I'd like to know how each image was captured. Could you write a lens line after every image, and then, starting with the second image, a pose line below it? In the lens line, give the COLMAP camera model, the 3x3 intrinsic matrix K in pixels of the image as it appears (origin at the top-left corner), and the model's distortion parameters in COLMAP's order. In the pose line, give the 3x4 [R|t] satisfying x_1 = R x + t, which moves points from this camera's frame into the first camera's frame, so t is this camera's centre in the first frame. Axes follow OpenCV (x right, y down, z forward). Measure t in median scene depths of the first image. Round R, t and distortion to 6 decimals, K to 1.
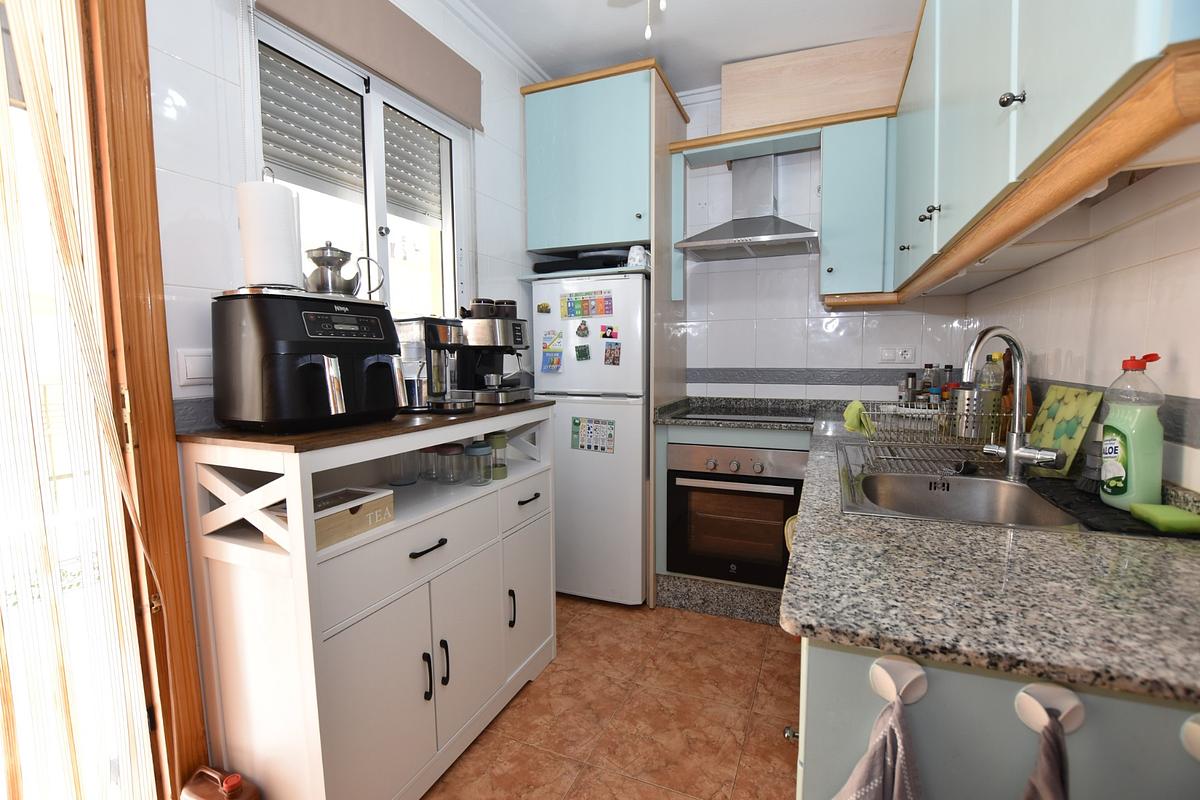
lens RADIAL K [[526.5, 0, 600.0], [0, 526.5, 400.0], [0, 0, 1]] dist [-0.024169, -0.000067]
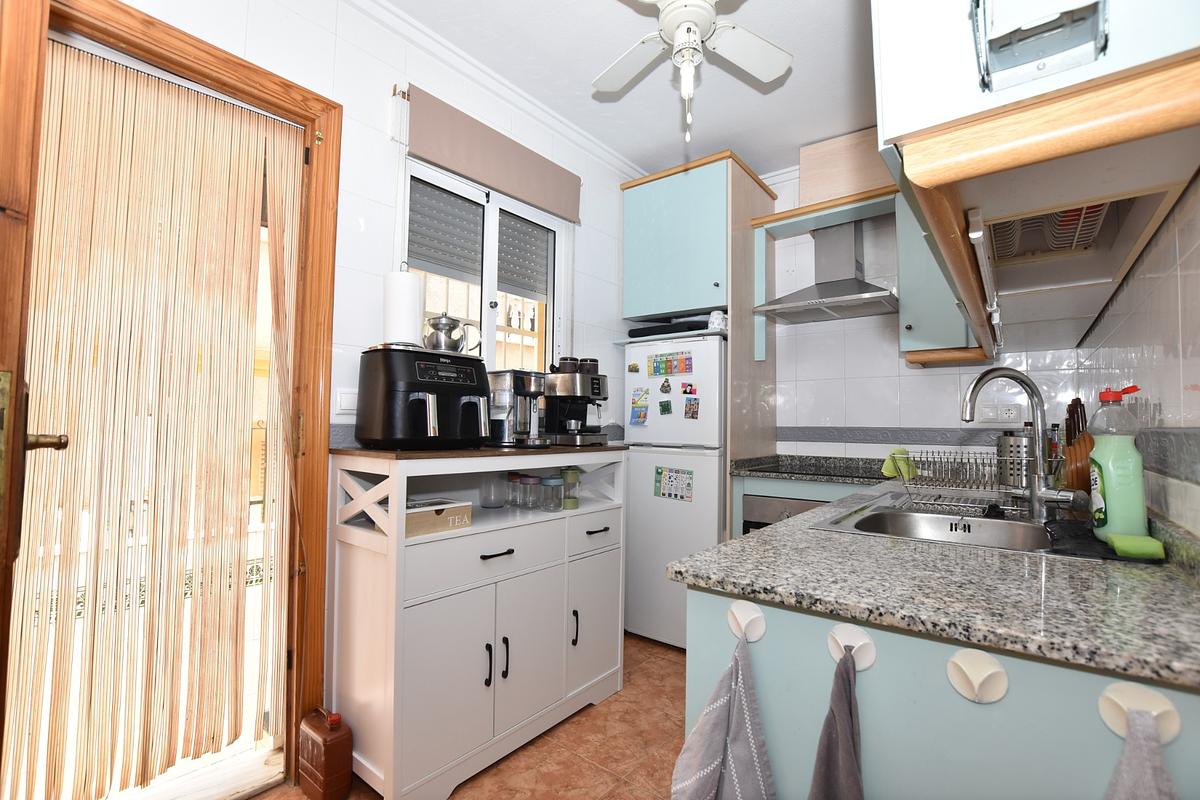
lens RADIAL K [[526.5, 0, 600.0], [0, 526.5, 400.0], [0, 0, 1]] dist [-0.024169, -0.000067]
pose [[0.963618, 0.008394, -0.267153, 0.171901], [-0.044322, 0.990687, -0.128741, 0.056535], [0.263584, 0.135898, 0.955016, -0.115249]]
